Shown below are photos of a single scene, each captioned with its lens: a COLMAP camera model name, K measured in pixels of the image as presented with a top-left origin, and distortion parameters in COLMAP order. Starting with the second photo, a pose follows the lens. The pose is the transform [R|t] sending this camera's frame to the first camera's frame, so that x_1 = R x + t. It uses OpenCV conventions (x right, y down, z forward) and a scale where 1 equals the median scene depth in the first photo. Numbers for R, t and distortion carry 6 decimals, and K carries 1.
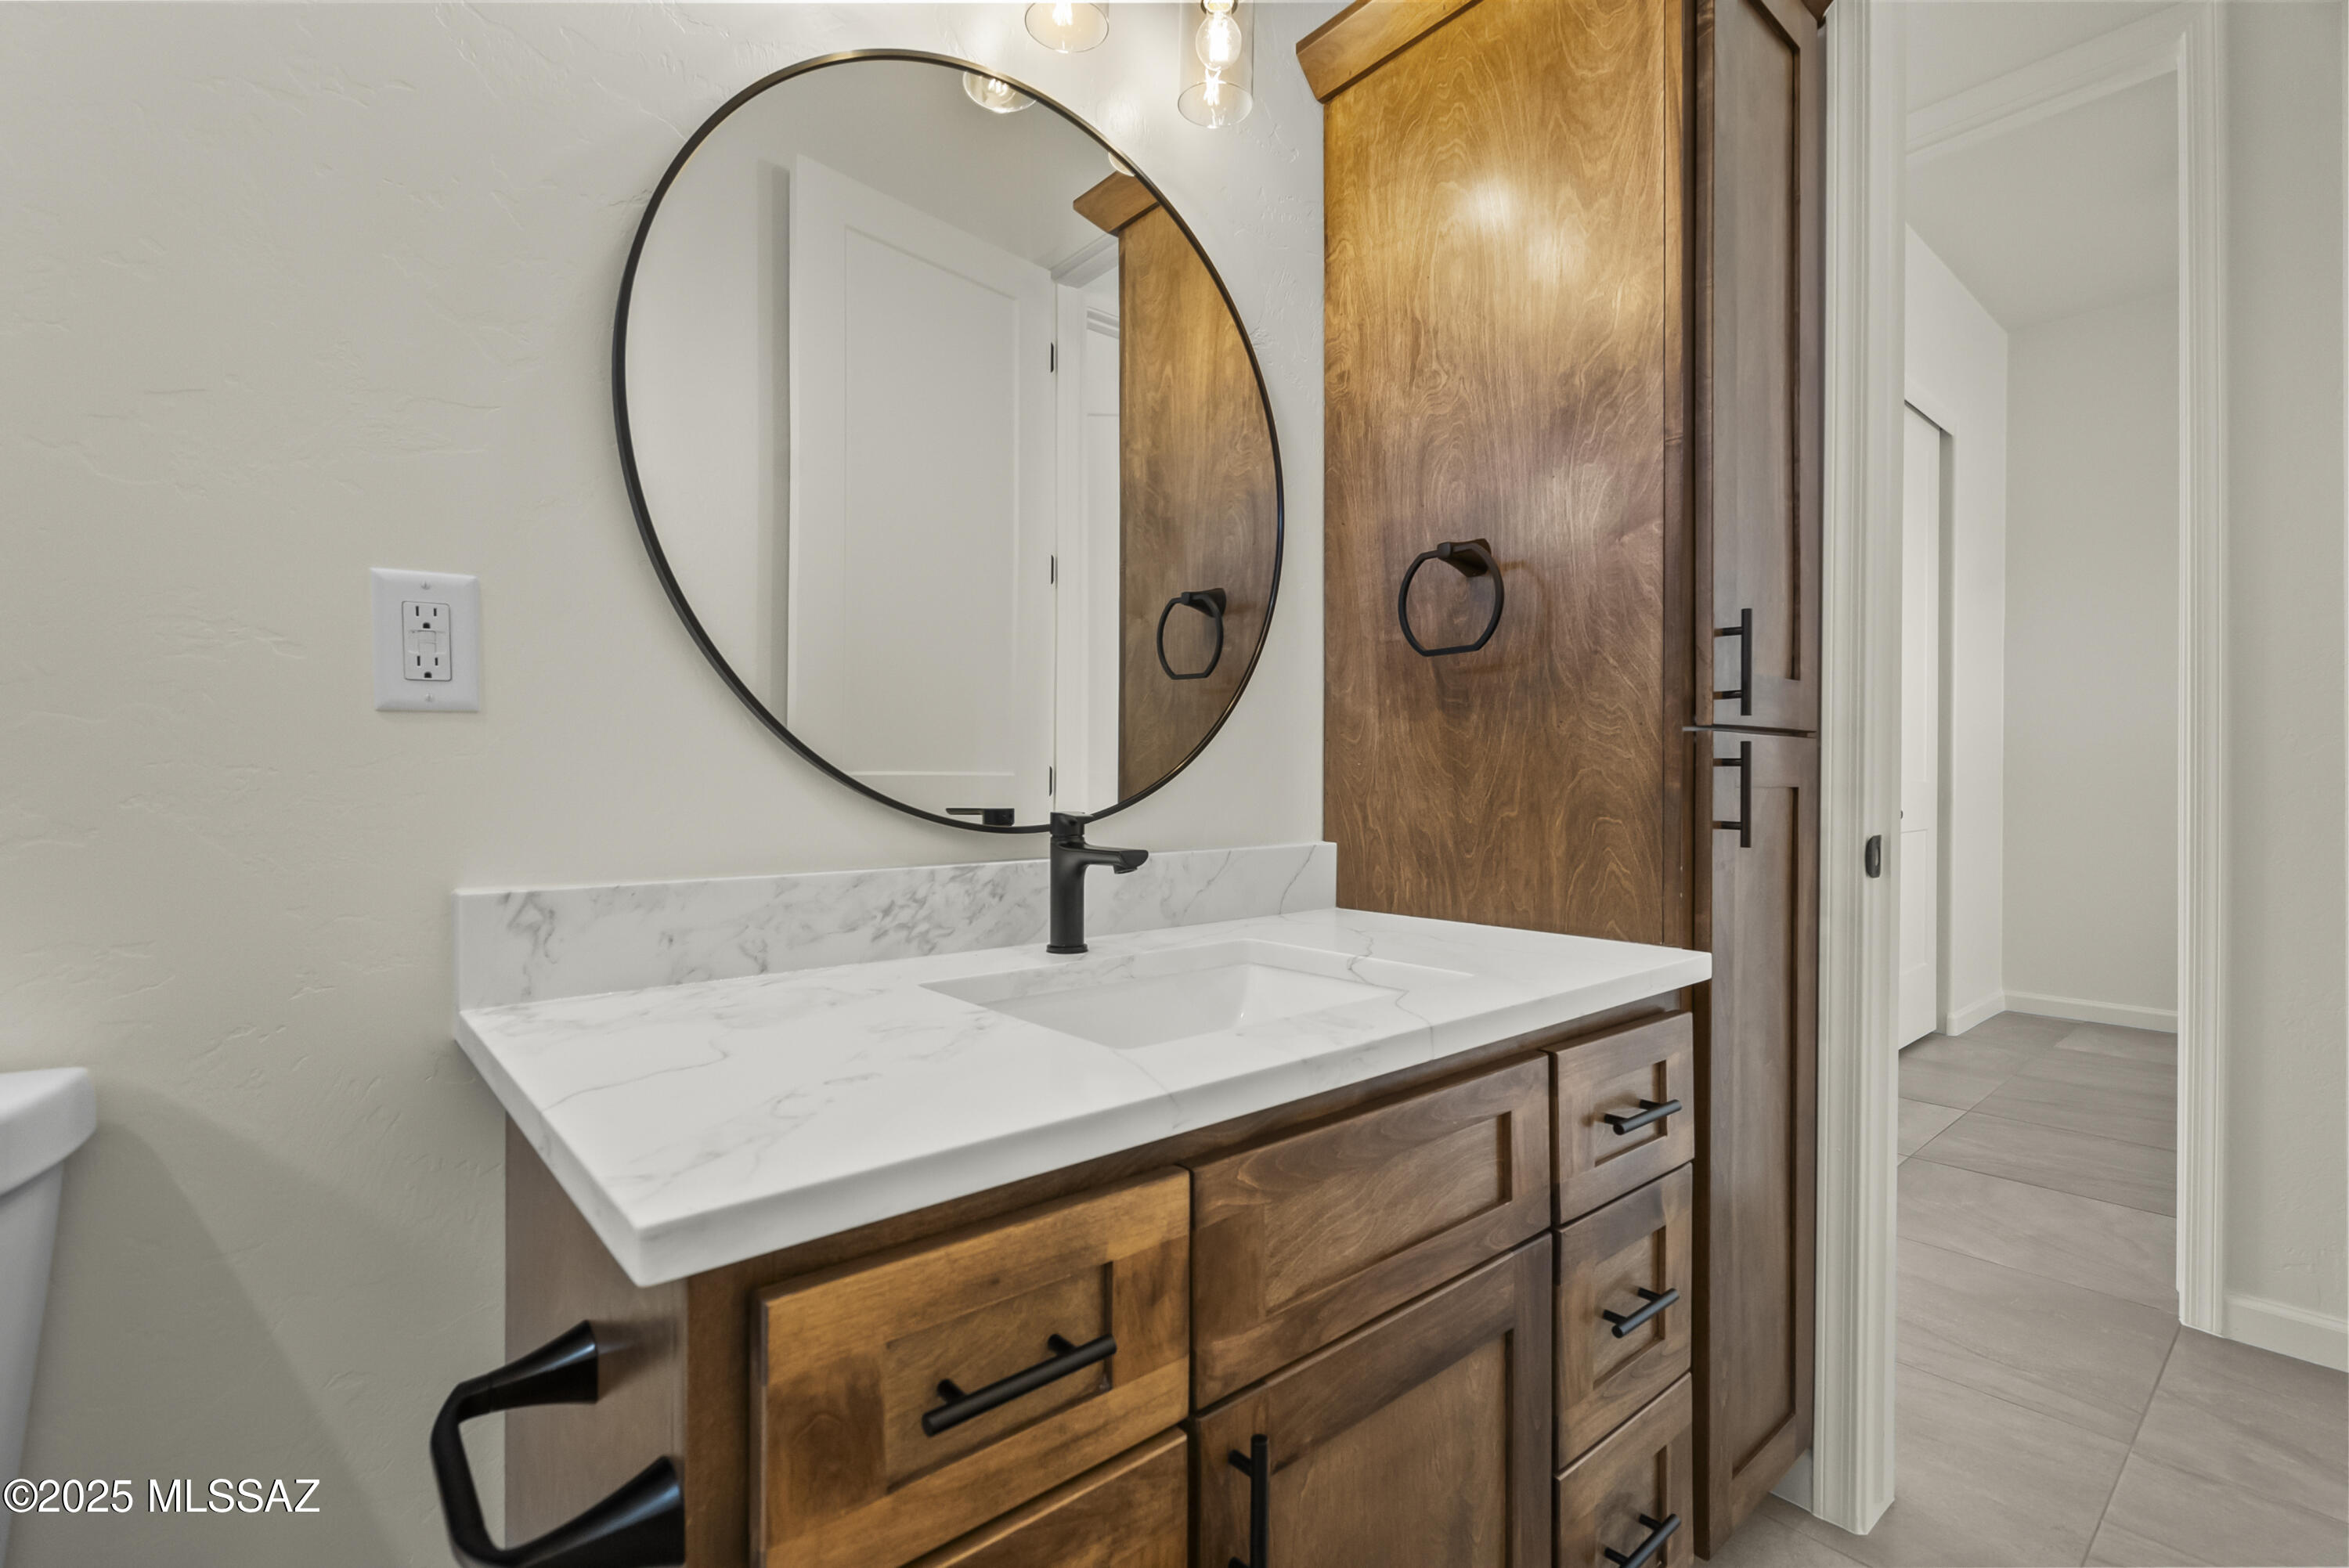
lens RADIAL K [[1070.4, 0, 1163.1], [0, 1070.4, 779.8], [0, 0, 1]] dist [-0.008393, 0.000393]
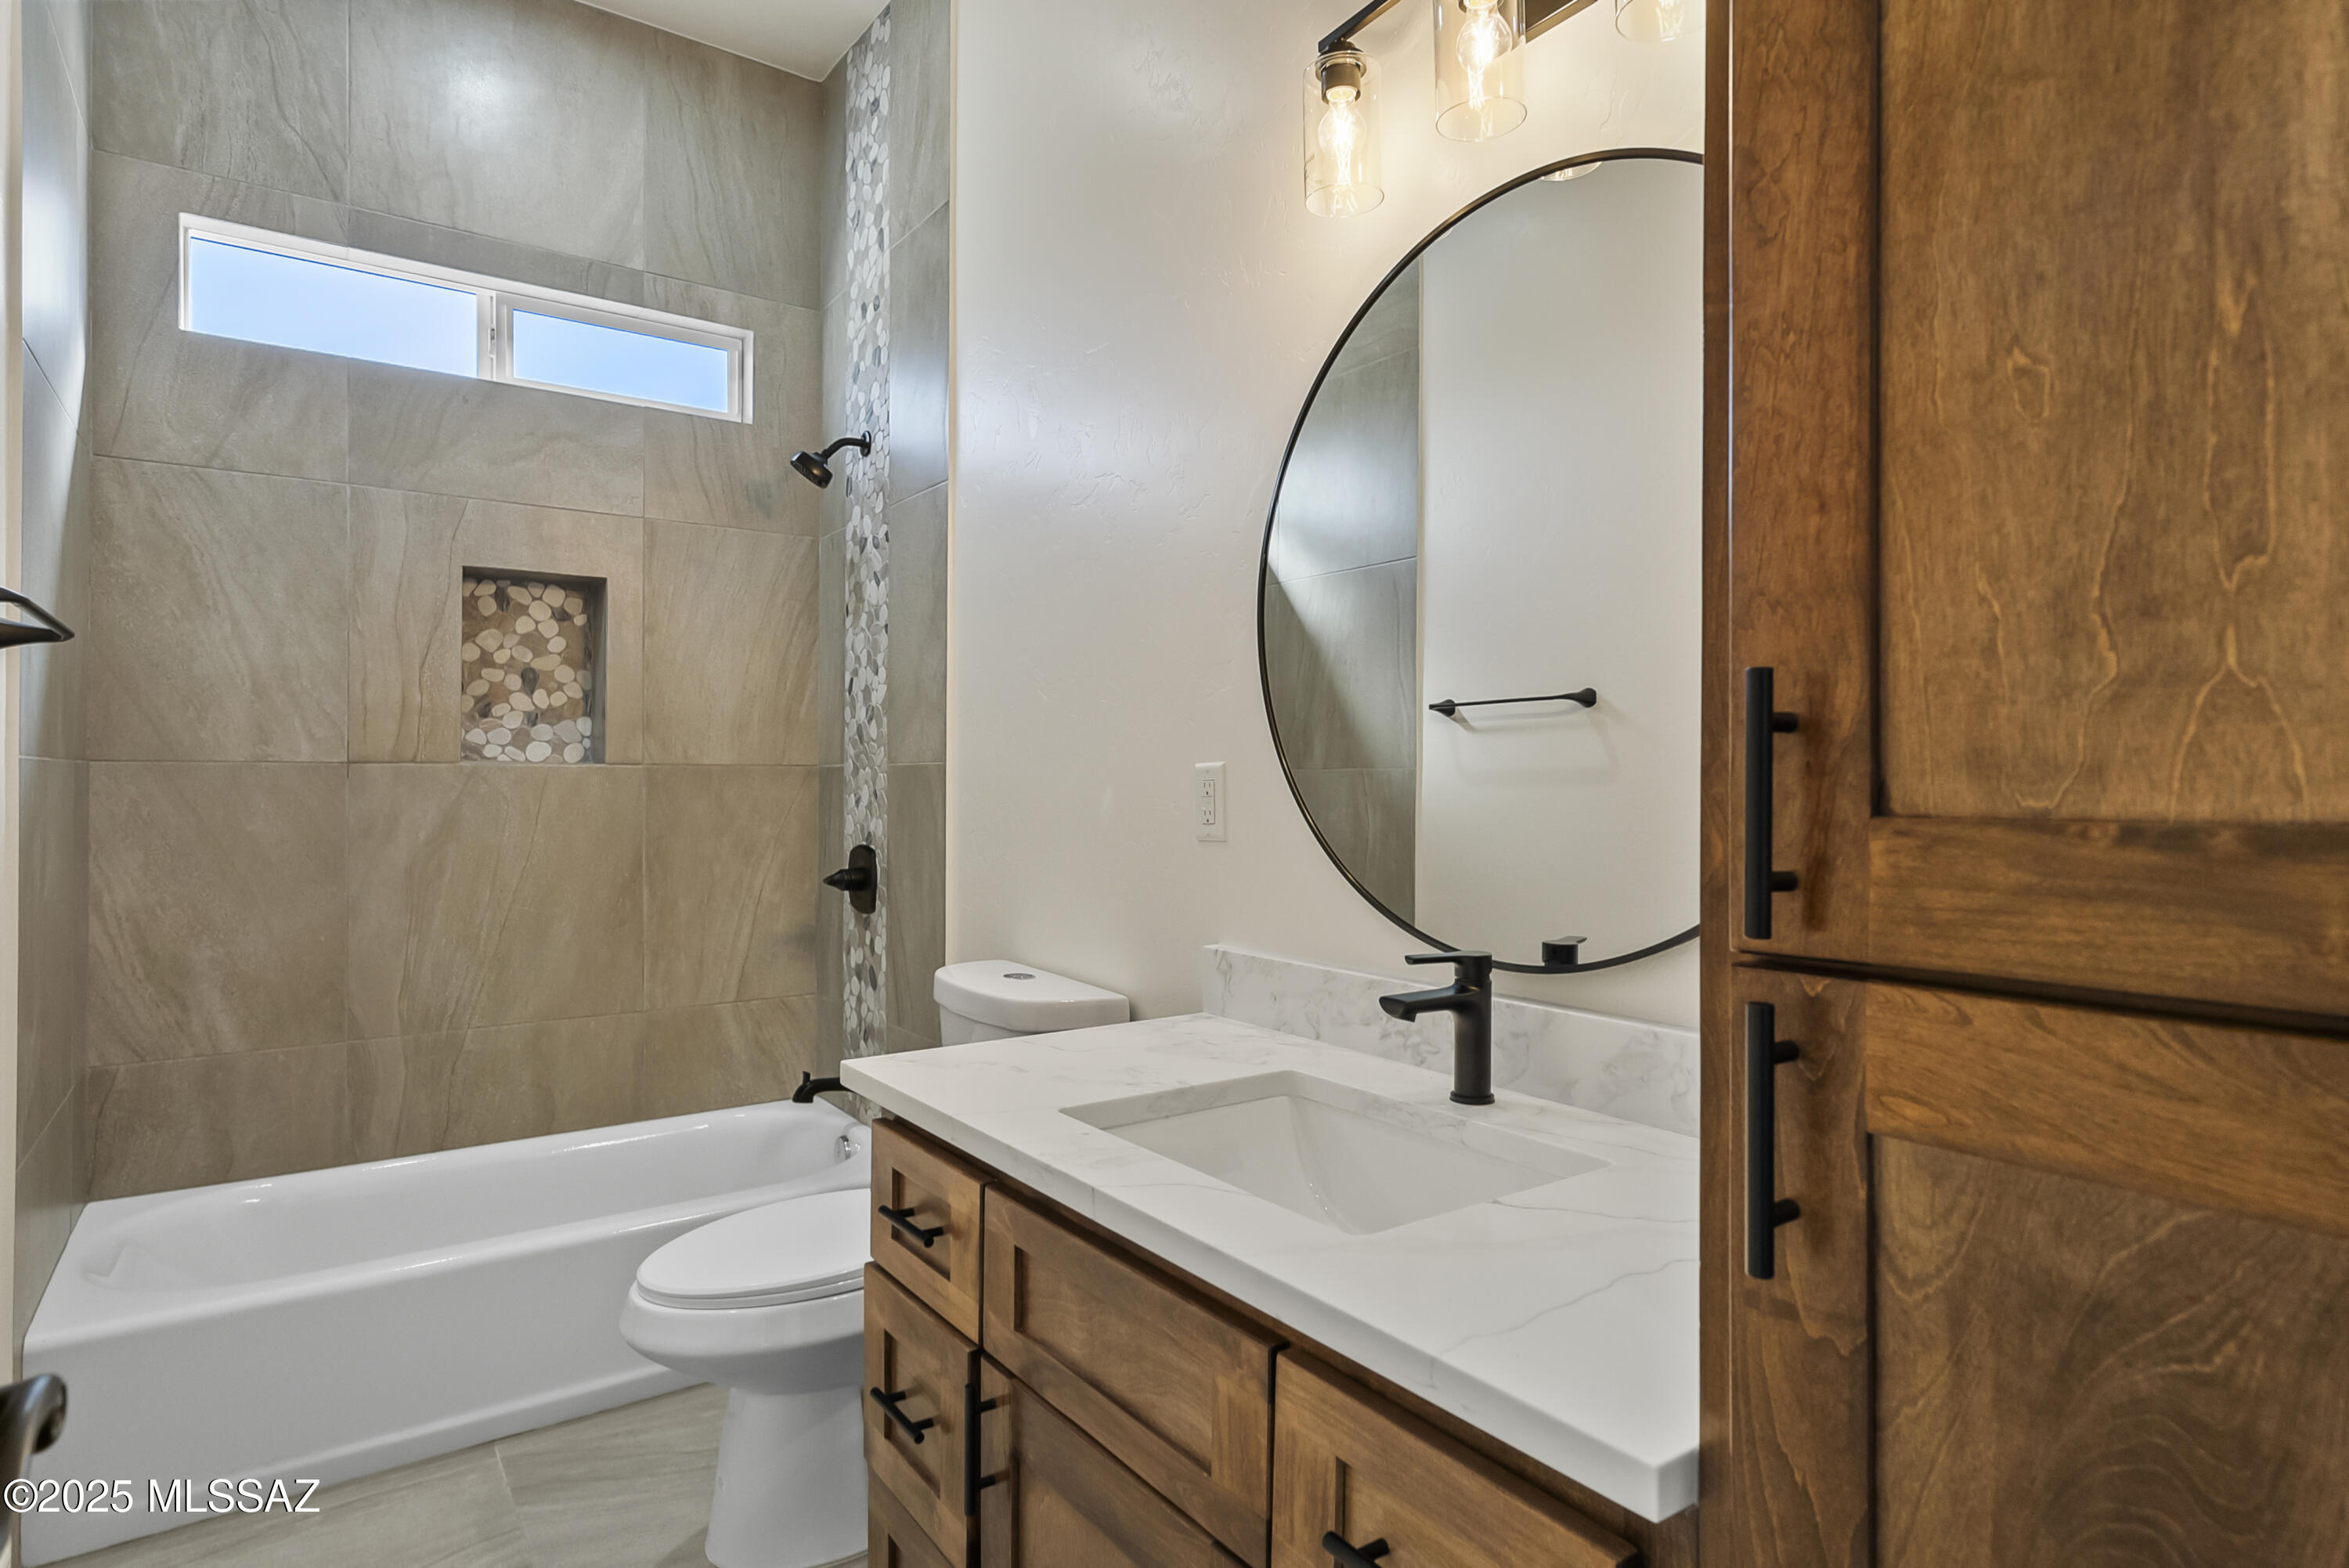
lens RADIAL K [[1267.2, 0, 1165.6], [0, 1267.2, 783.8], [0, 0, 1]] dist [-0.002239, -0.000095]
pose [[-0.108398, -0.001813, -0.994106, 1.372275], [-0.000917, 0.999998, -0.001723, -0.151072], [0.994107, 0.000725, -0.108399, 1.122287]]
